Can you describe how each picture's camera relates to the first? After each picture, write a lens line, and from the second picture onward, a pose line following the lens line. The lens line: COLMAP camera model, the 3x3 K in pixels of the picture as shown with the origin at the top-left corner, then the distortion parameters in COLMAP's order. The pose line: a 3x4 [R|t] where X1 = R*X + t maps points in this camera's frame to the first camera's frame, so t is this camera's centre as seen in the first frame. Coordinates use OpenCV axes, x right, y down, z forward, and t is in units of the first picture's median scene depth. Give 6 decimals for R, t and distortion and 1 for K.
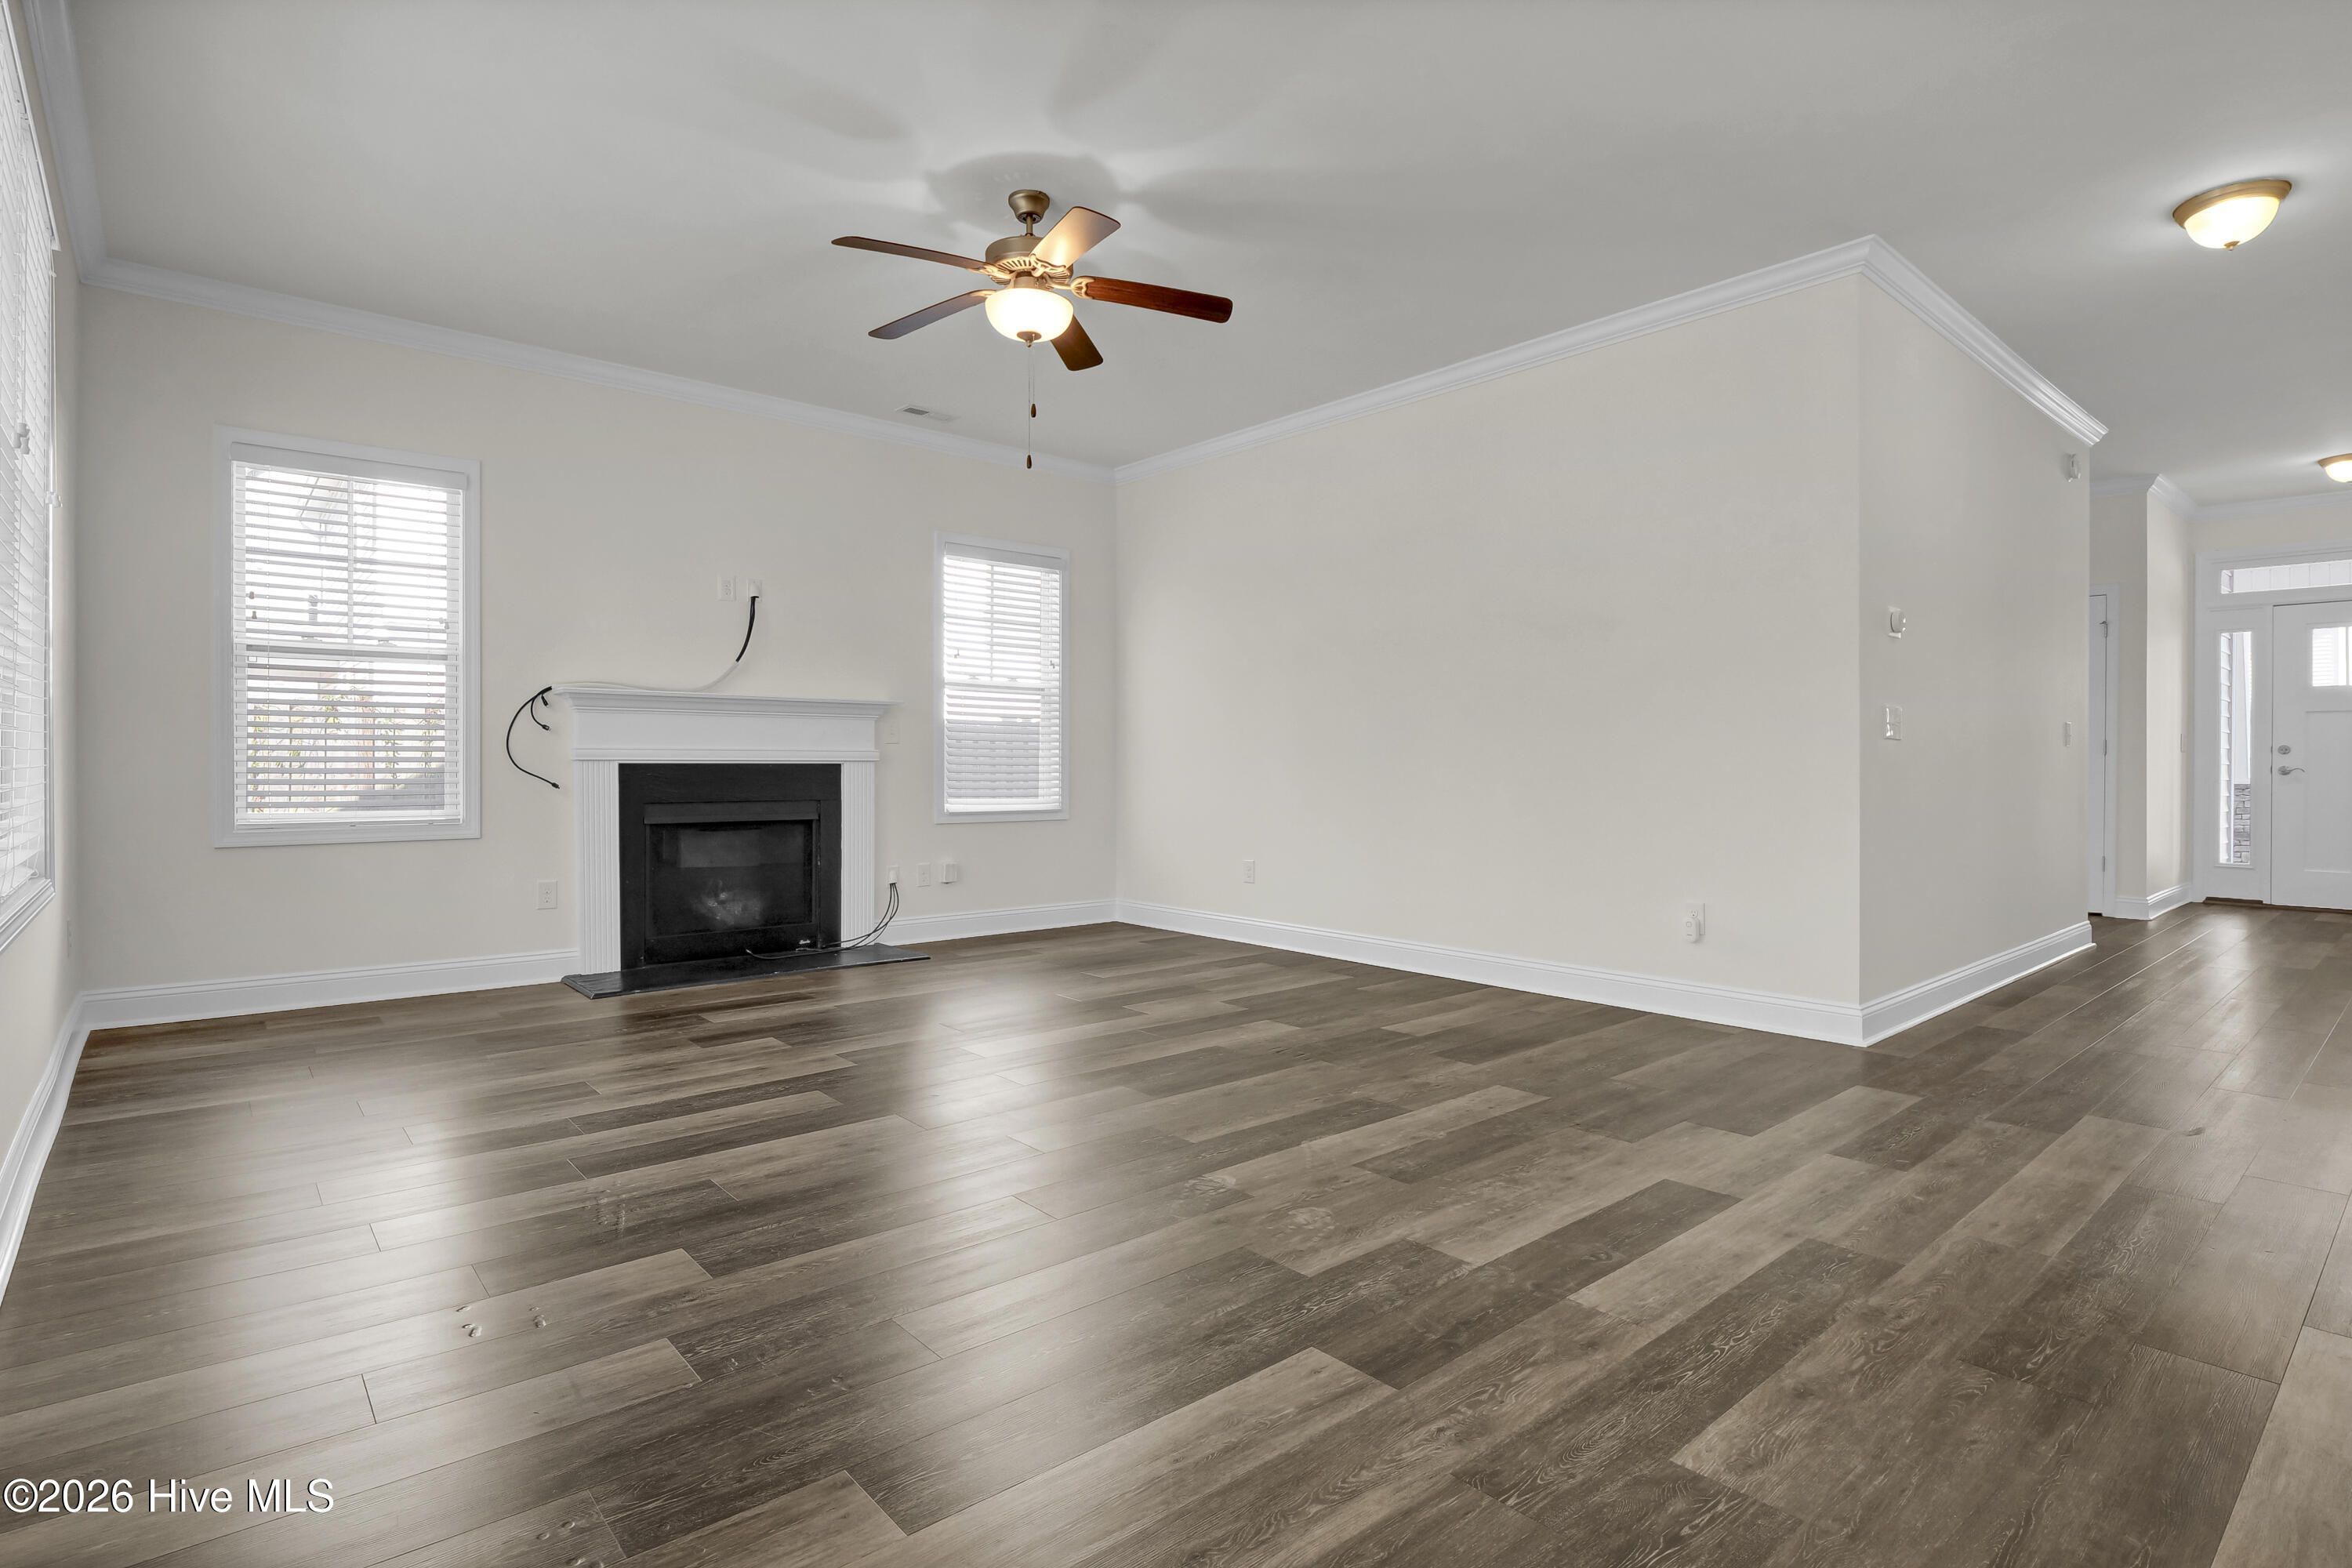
lens RADIAL K [[1164.6, 0, 1163.4], [0, 1164.6, 763.9], [0, 0, 1]] dist [-0.014578, 0.002481]
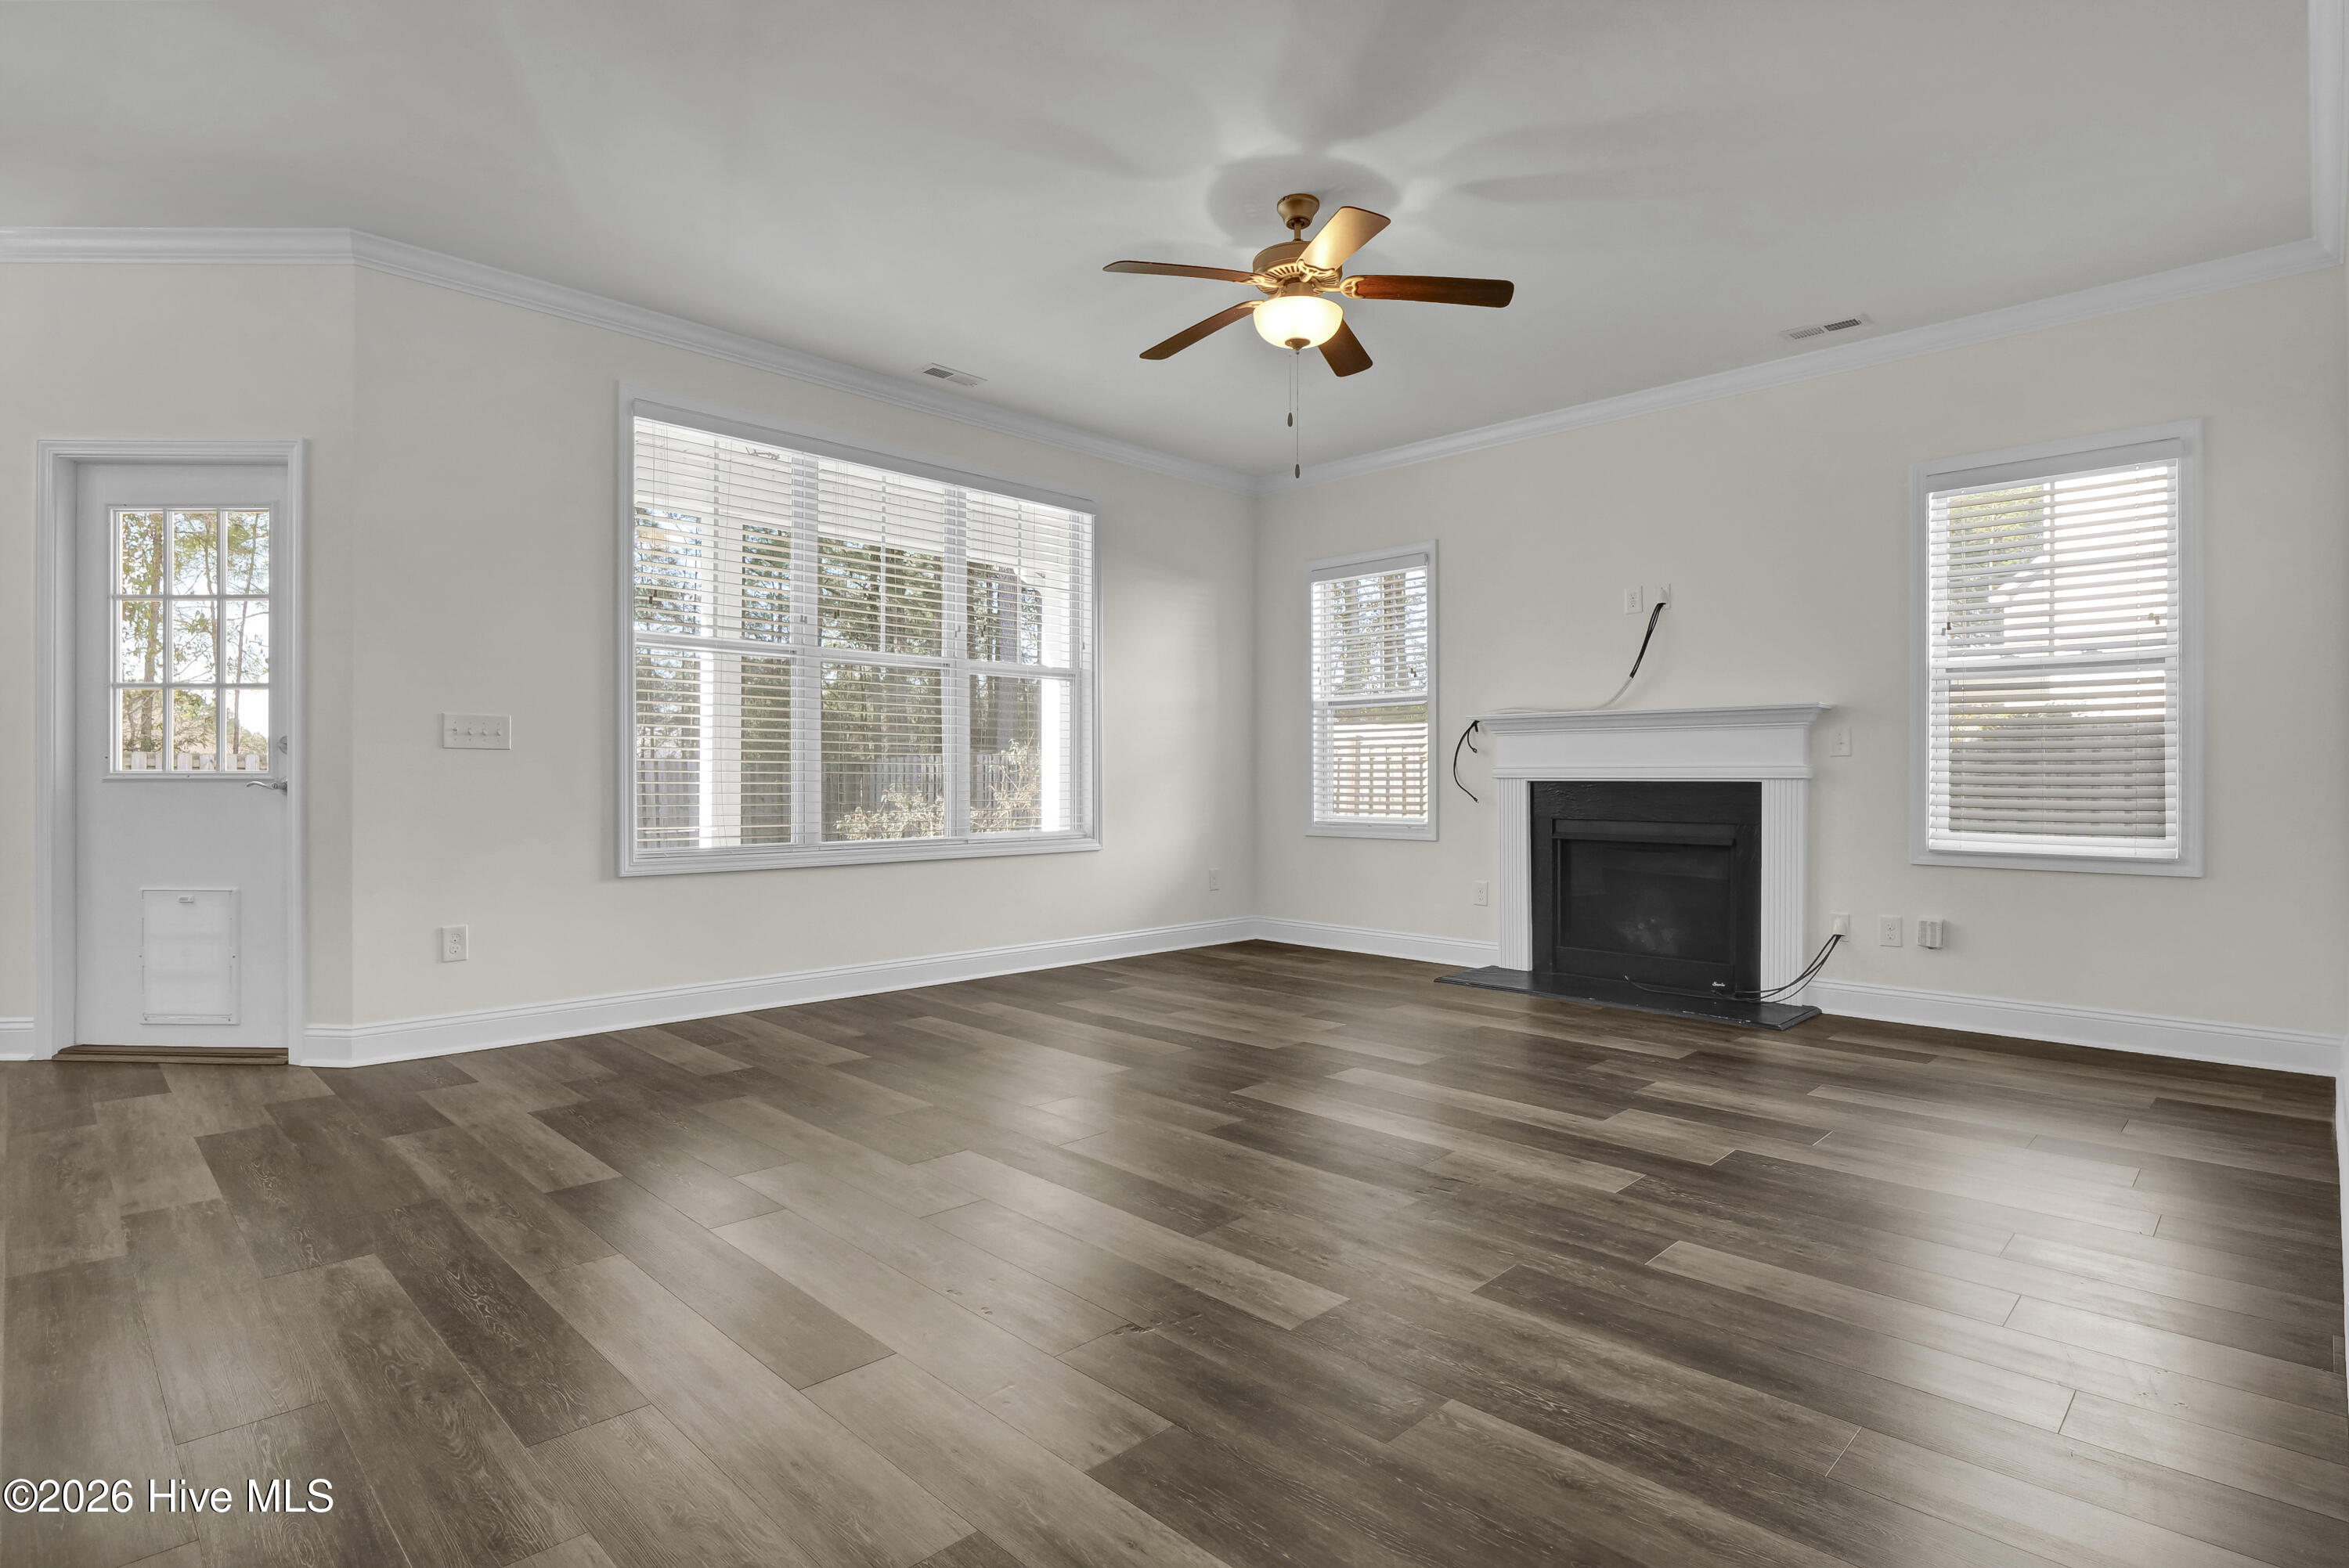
lens RADIAL K [[1163.0, 0, 1157.1], [0, 1163.0, 778.7], [0, 0, 1]] dist [-0.014578, 0.002481]
pose [[0.076932, -0.002584, -0.997033, 1.407575], [-0.001579, 0.999995, -0.002714, 0.002230], [0.997035, 0.001783, 0.076928, 1.337609]]
